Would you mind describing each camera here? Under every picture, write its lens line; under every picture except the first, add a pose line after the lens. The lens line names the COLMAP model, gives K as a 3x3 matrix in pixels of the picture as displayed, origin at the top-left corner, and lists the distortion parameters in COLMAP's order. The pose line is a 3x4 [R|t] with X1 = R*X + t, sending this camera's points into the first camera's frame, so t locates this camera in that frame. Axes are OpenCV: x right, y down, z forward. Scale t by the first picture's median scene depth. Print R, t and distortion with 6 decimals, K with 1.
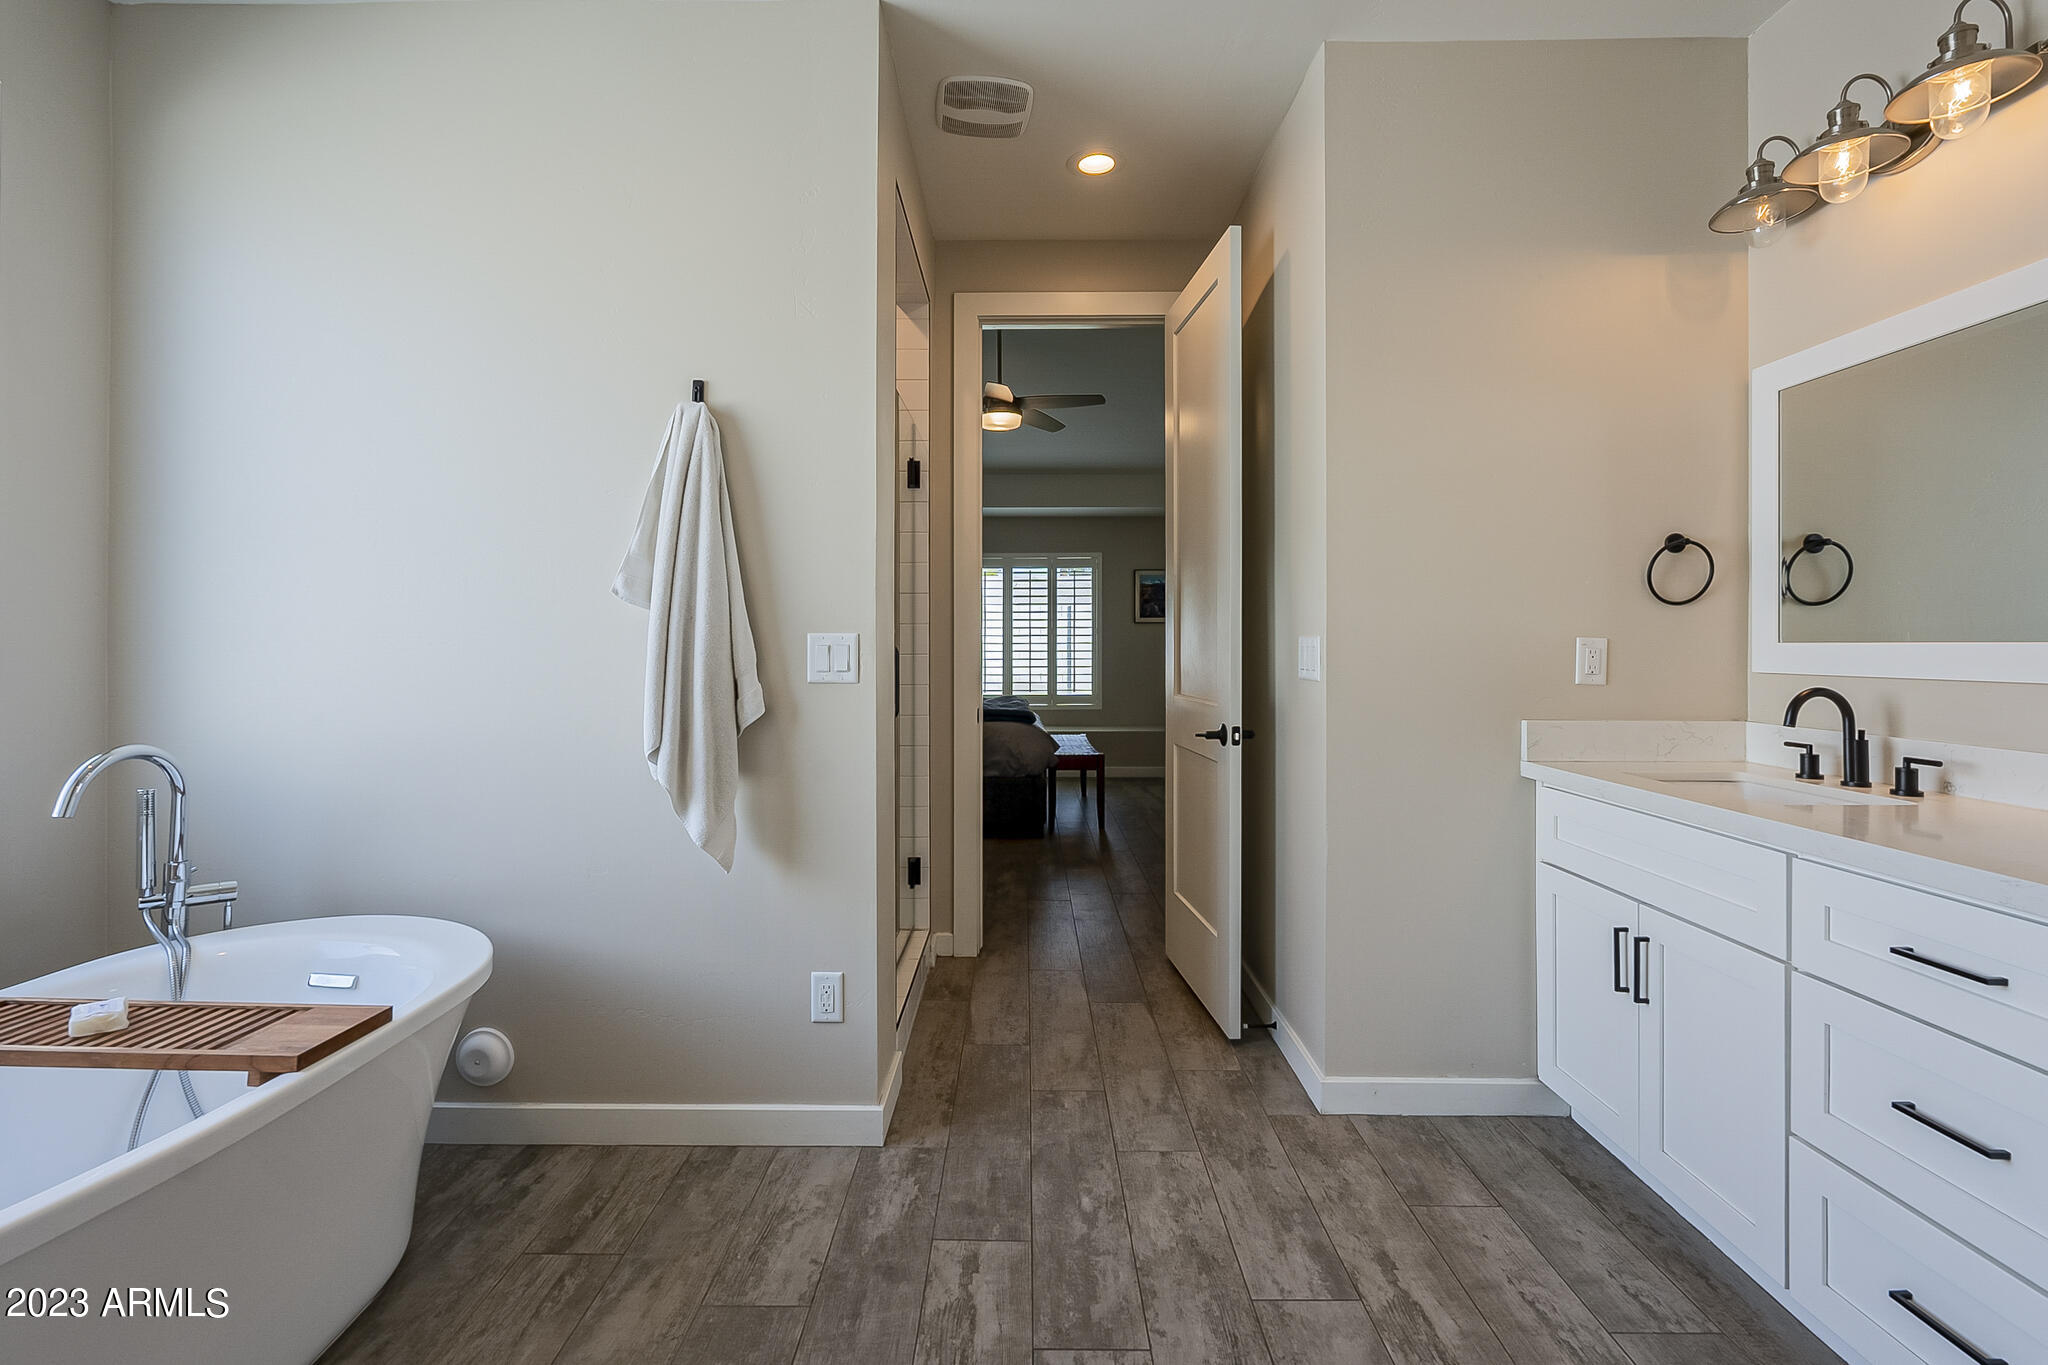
lens RADIAL K [[906.1, 0, 1030.1], [0, 906.1, 649.4], [0, 0, 1]] dist [-0.003675, 0.000932]
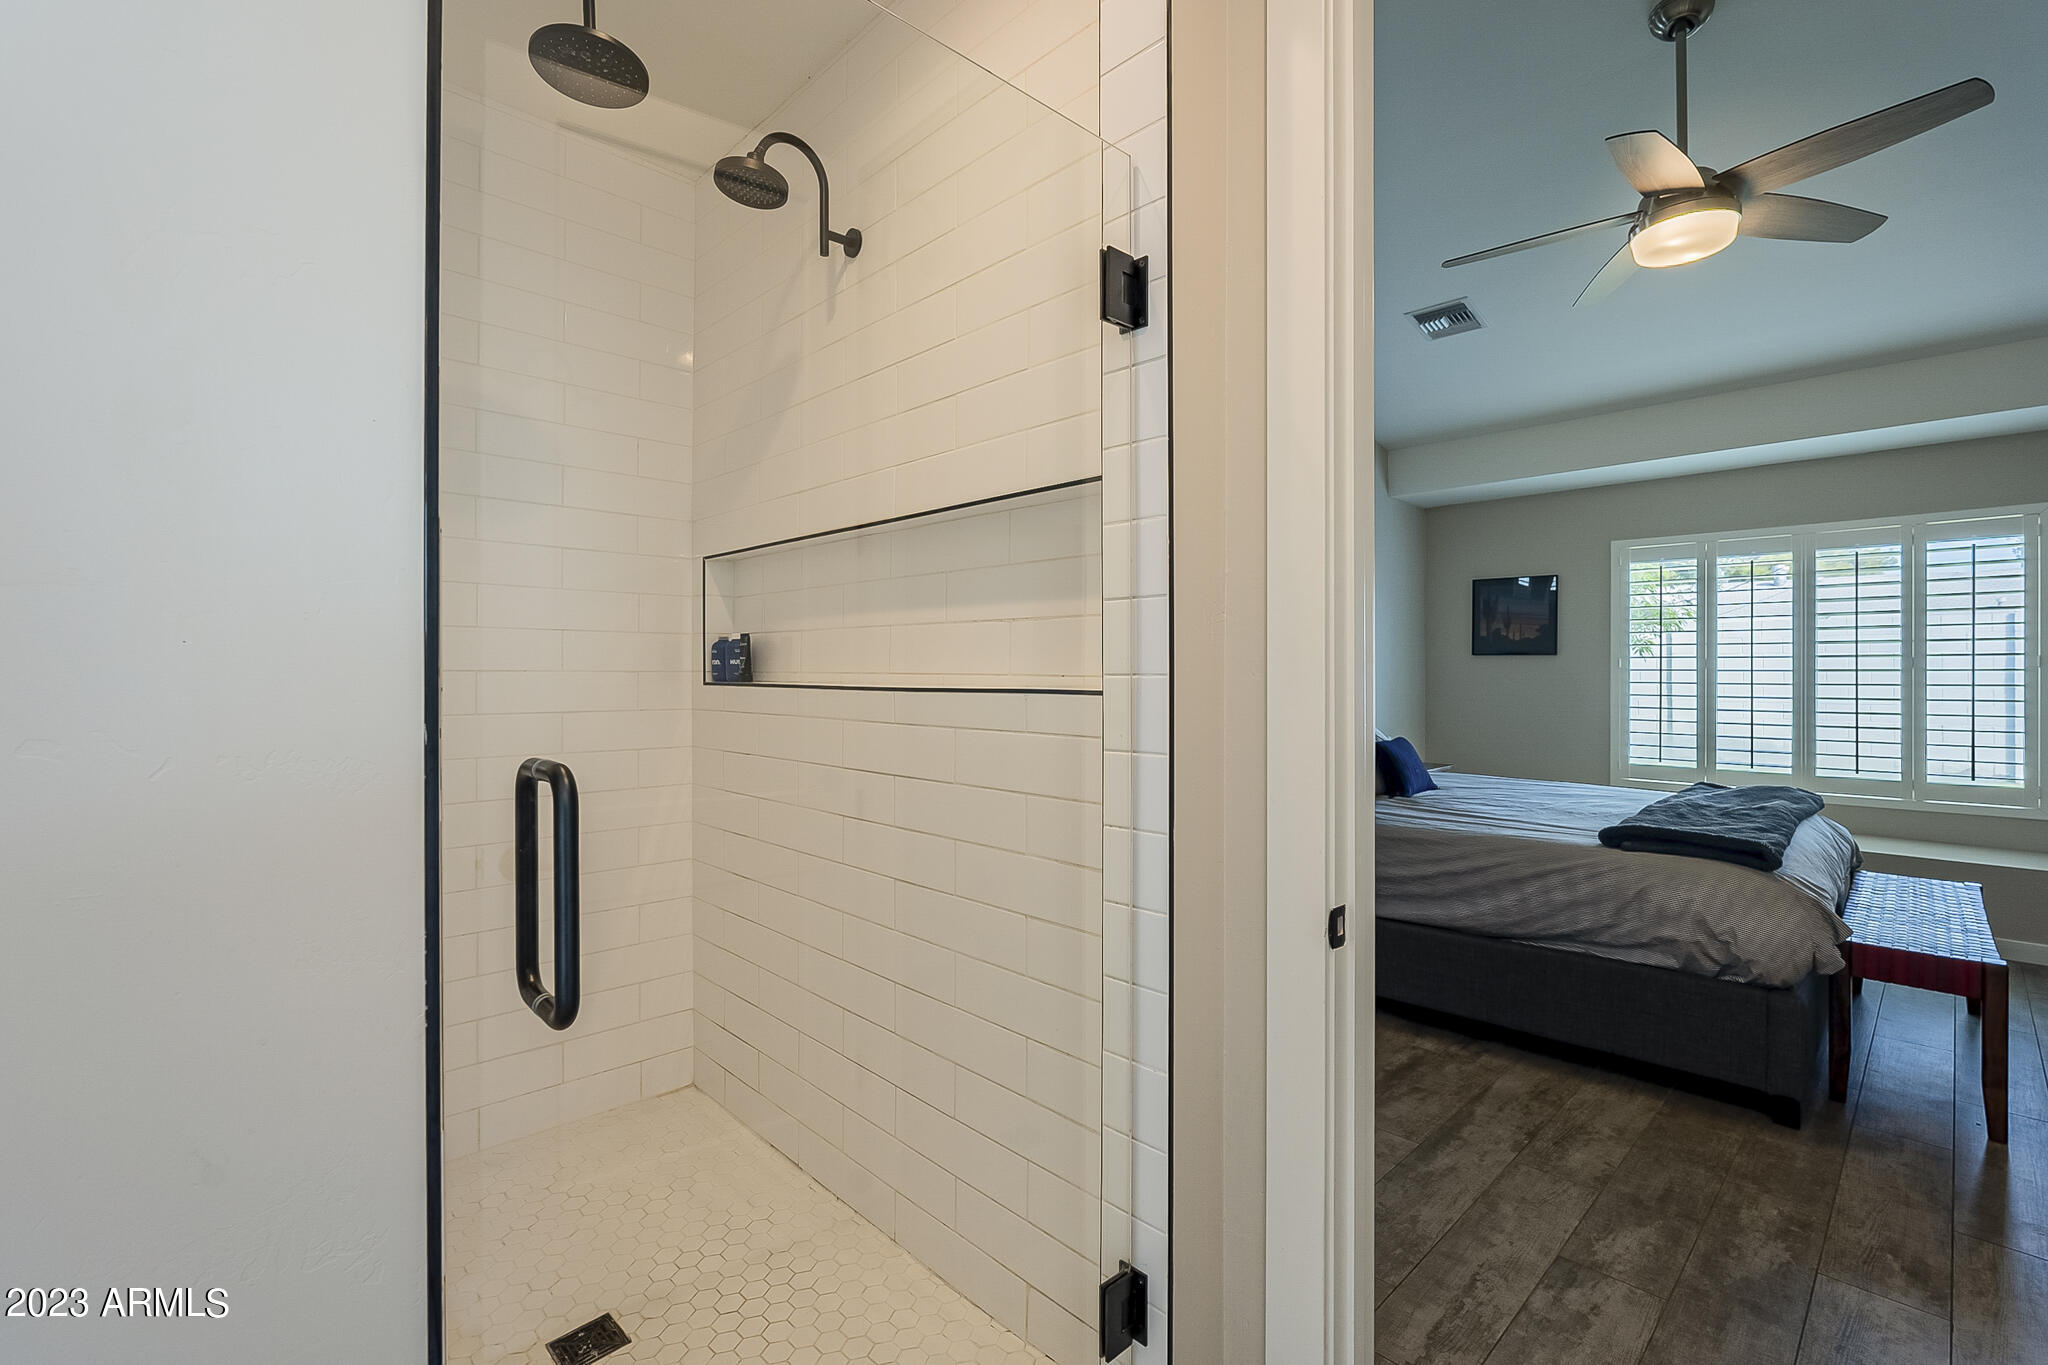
lens RADIAL K [[906.1, 0, 1035.9], [0, 906.1, 665.8], [0, 0, 1]] dist [-0.003675, 0.000932]
pose [[0.695670, 0.001015, -0.718361, 0.191342], [-0.007320, 0.999957, -0.005676, -0.045291], [0.718325, 0.009207, 0.695647, 1.069282]]
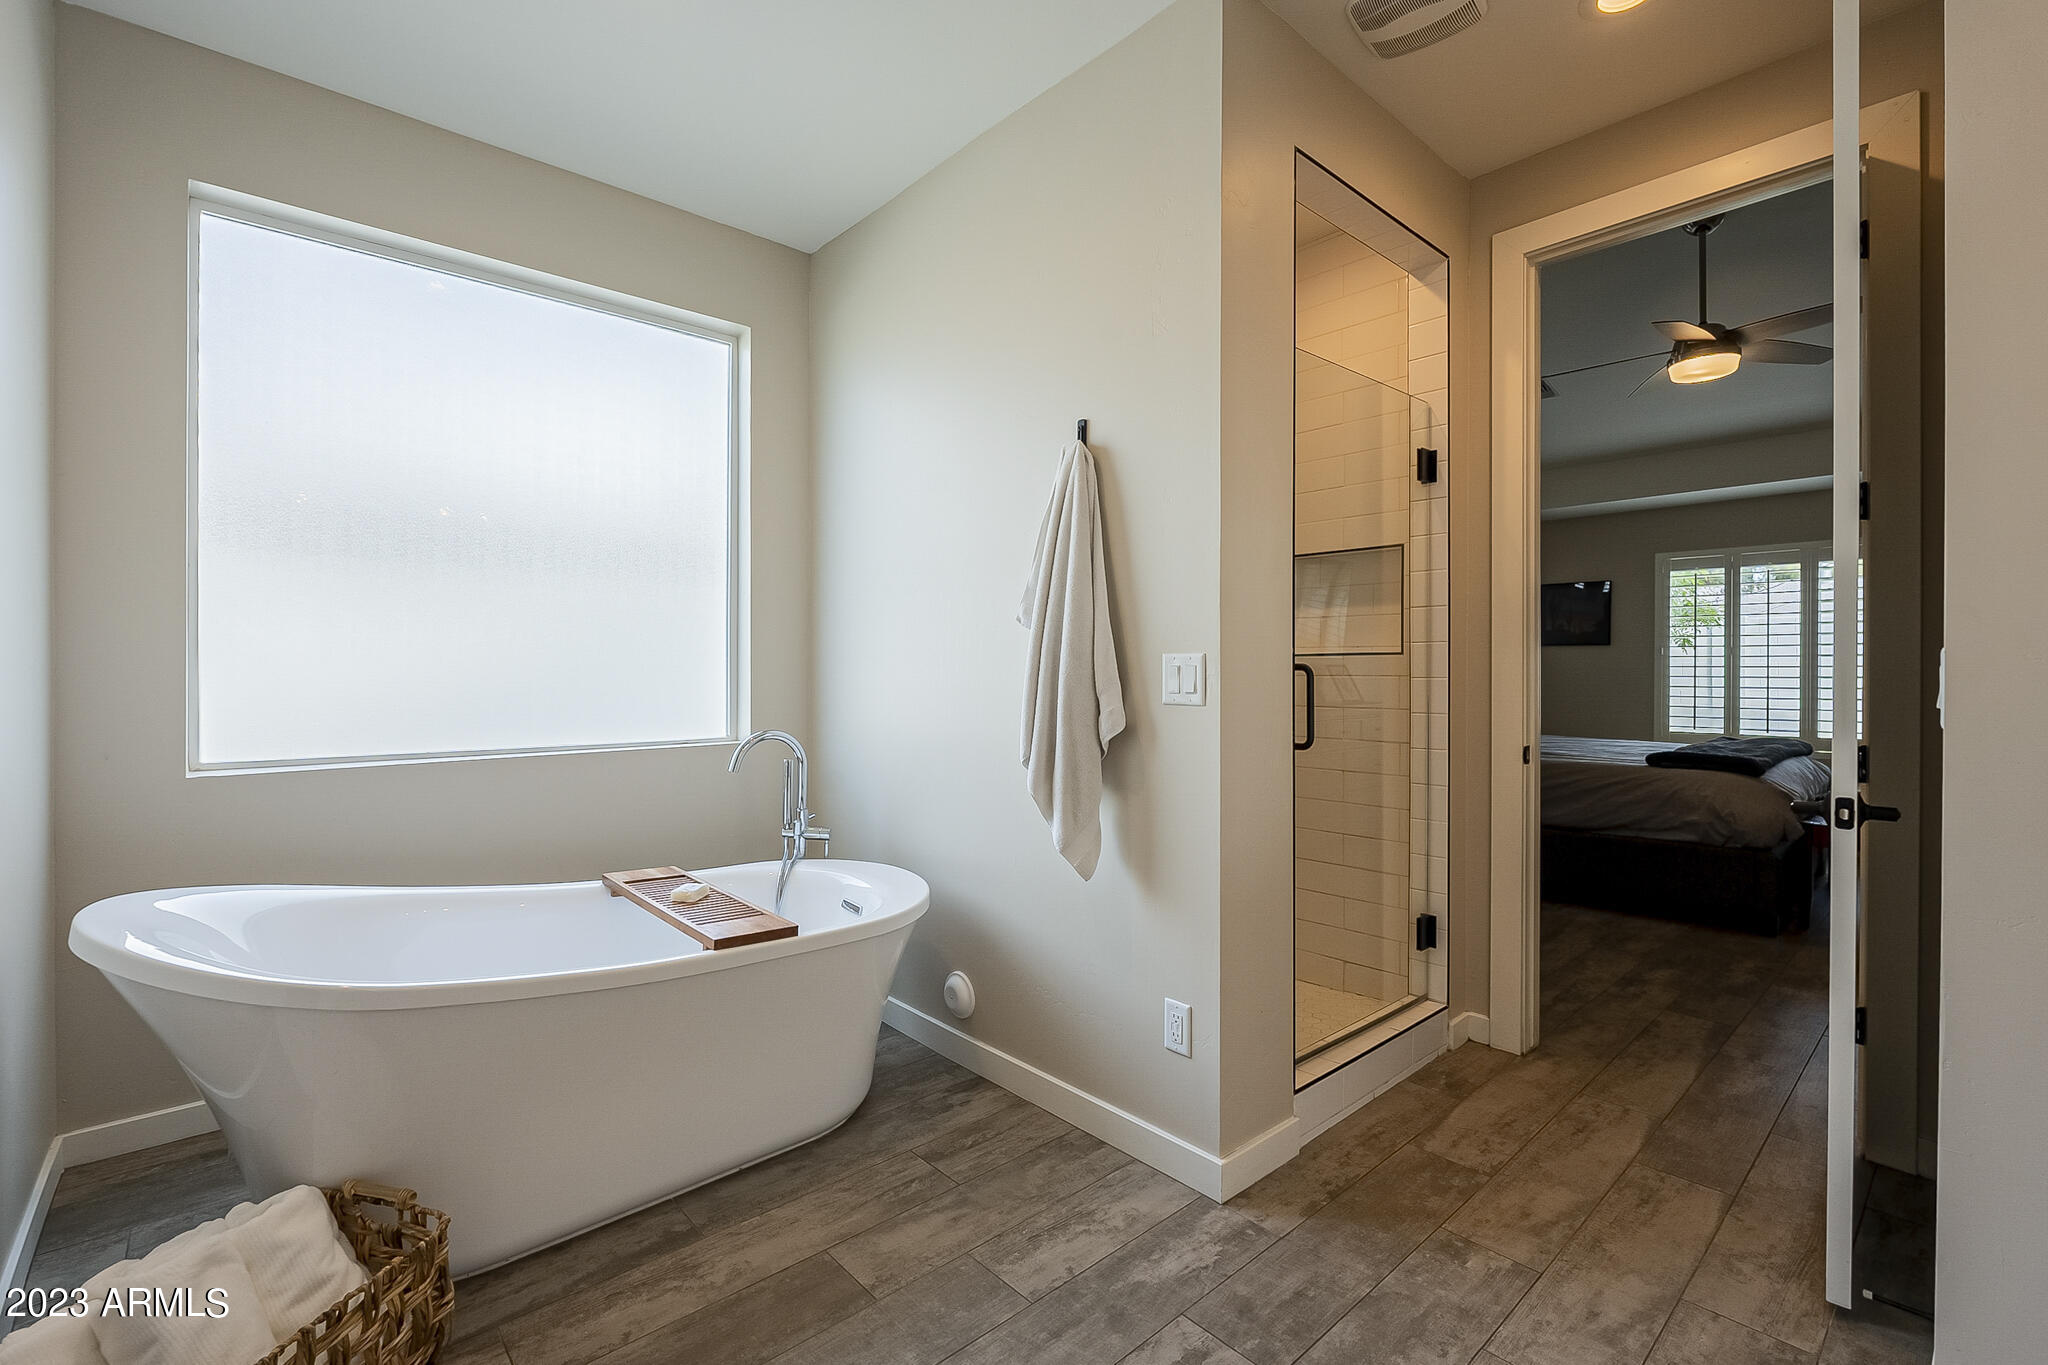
lens RADIAL K [[906.1, 0, 1034.5], [0, 906.1, 678.3], [0, 0, 1]] dist [-0.003675, 0.000932]
pose [[0.670282, 0.006433, -0.742078, 0.393391], [-0.003004, 0.999978, 0.005955, 0.003286], [0.742100, -0.001762, 0.670287, 0.232815]]
